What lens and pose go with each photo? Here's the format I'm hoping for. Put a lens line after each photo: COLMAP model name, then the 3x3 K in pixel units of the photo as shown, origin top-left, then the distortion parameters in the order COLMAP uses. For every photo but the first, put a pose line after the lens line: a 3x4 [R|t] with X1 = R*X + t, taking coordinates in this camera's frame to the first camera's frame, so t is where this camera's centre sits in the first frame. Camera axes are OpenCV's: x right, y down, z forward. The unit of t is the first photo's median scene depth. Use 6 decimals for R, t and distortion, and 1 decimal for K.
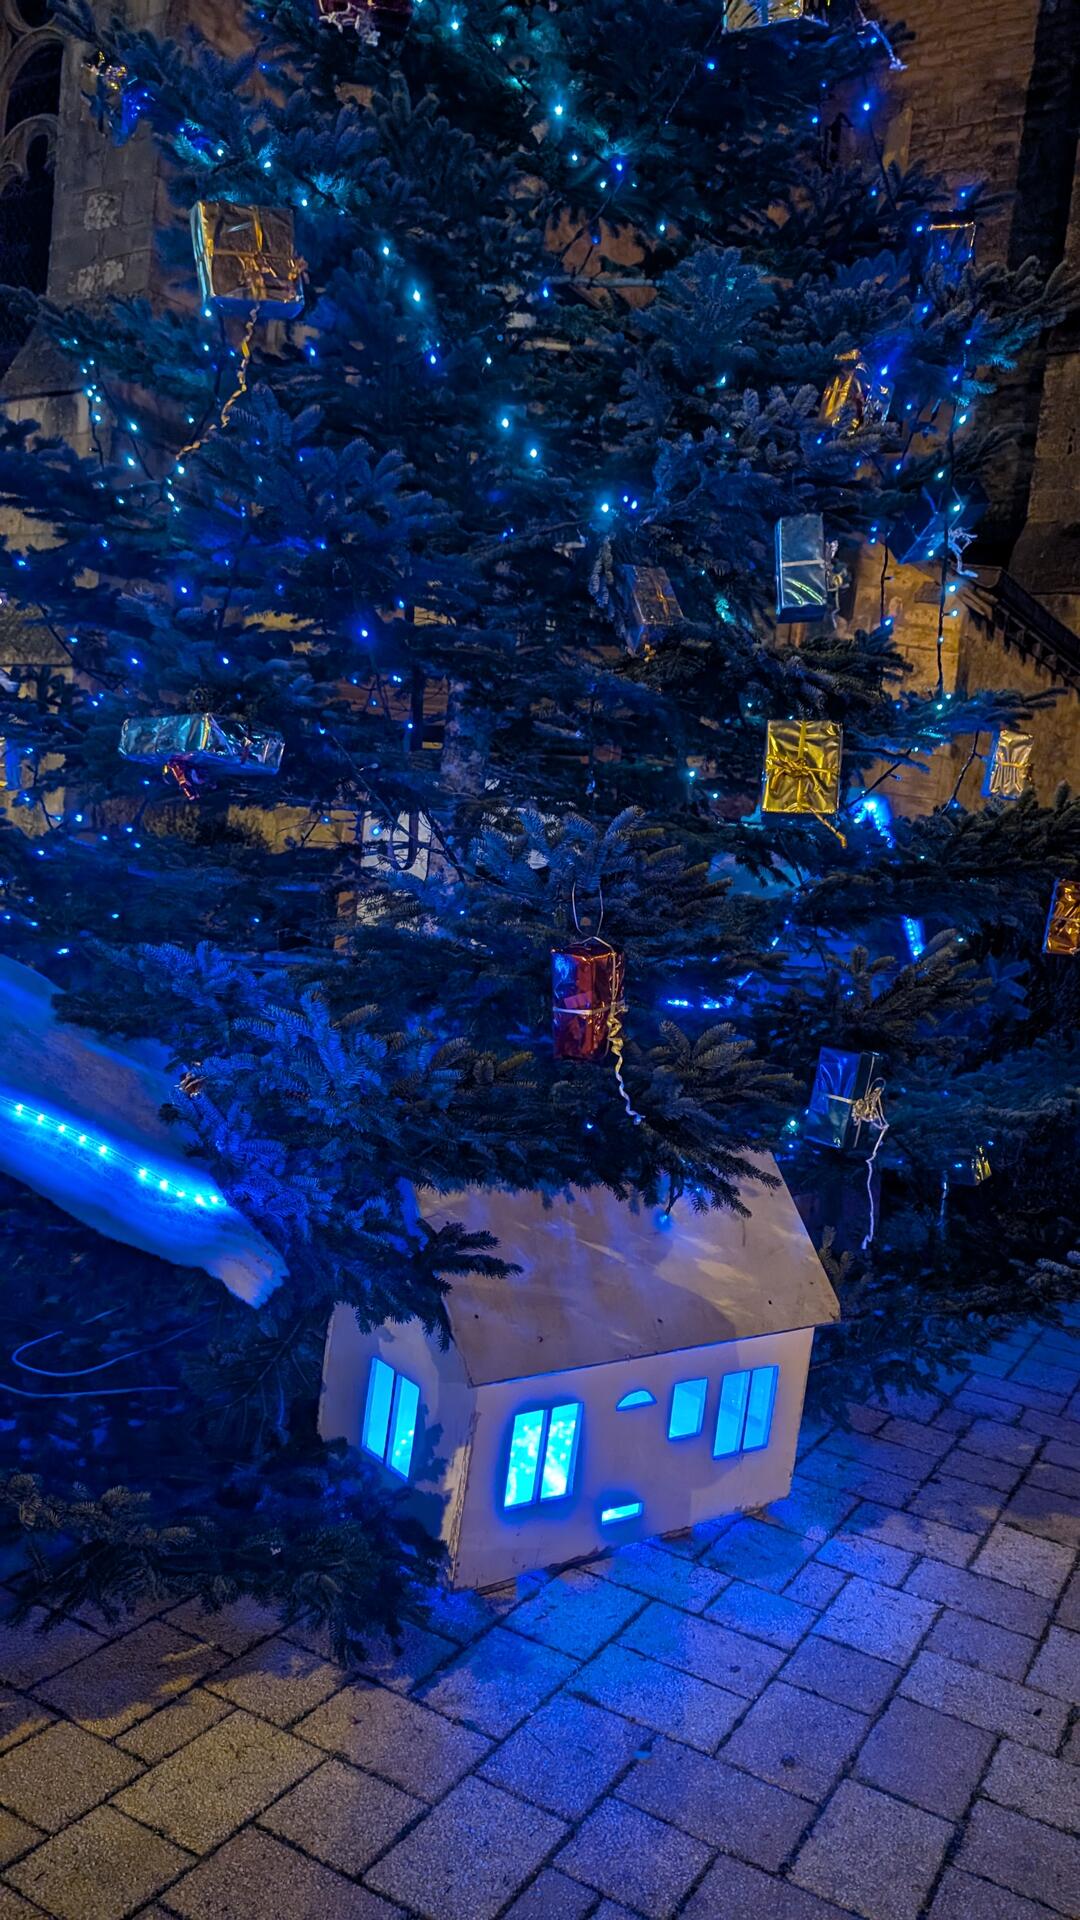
lens RADIAL K [[1388.6, 0, 543.0], [0, 1388.6, 969.9], [0, 0, 1]] dist [0.020323, -0.010405]
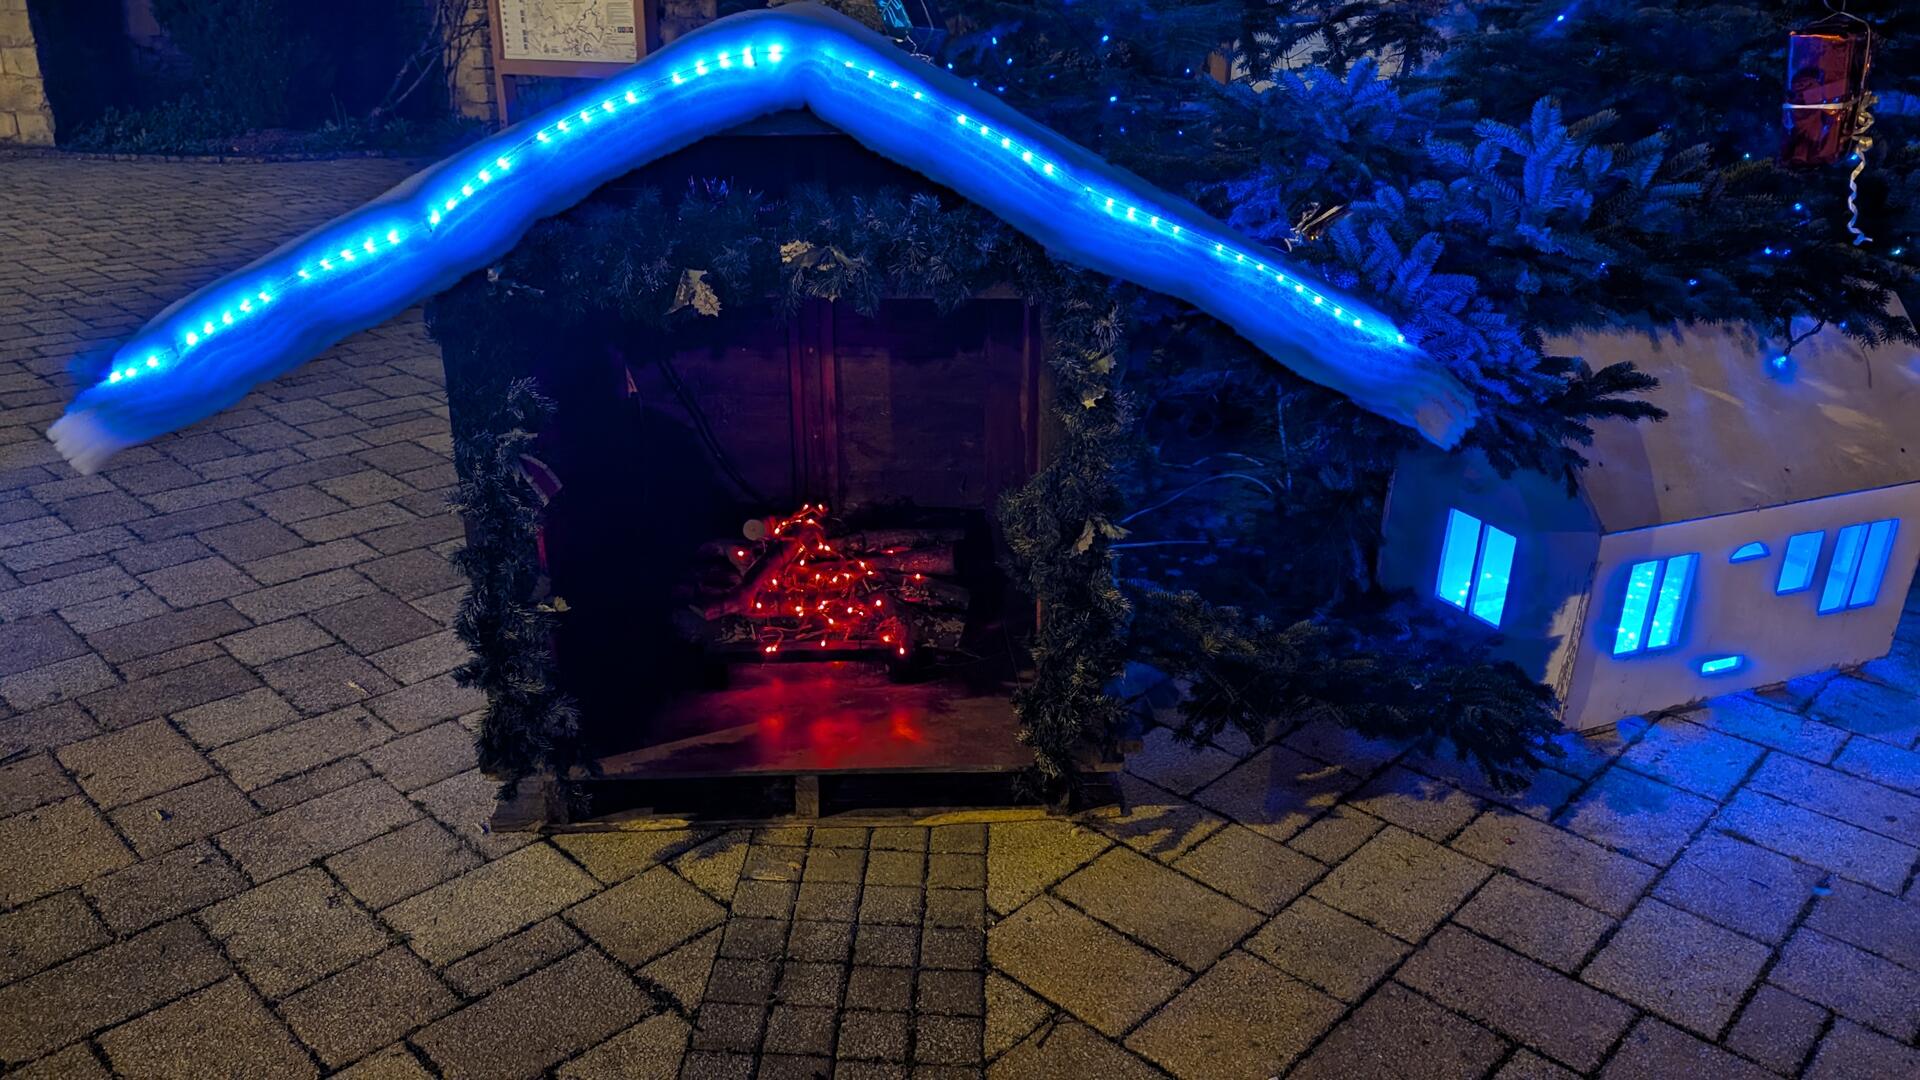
lens RADIAL K [[1388.6, 0, 960.3], [0, 1388.6, 538.4], [0, 0, 1]] dist [0.020323, -0.010405]
pose [[0.966571, 0.003826, -0.256371, -0.244574], [0.066217, 0.962244, 0.264012, 0.021670], [0.247702, -0.272163, 0.929823, 0.002280]]
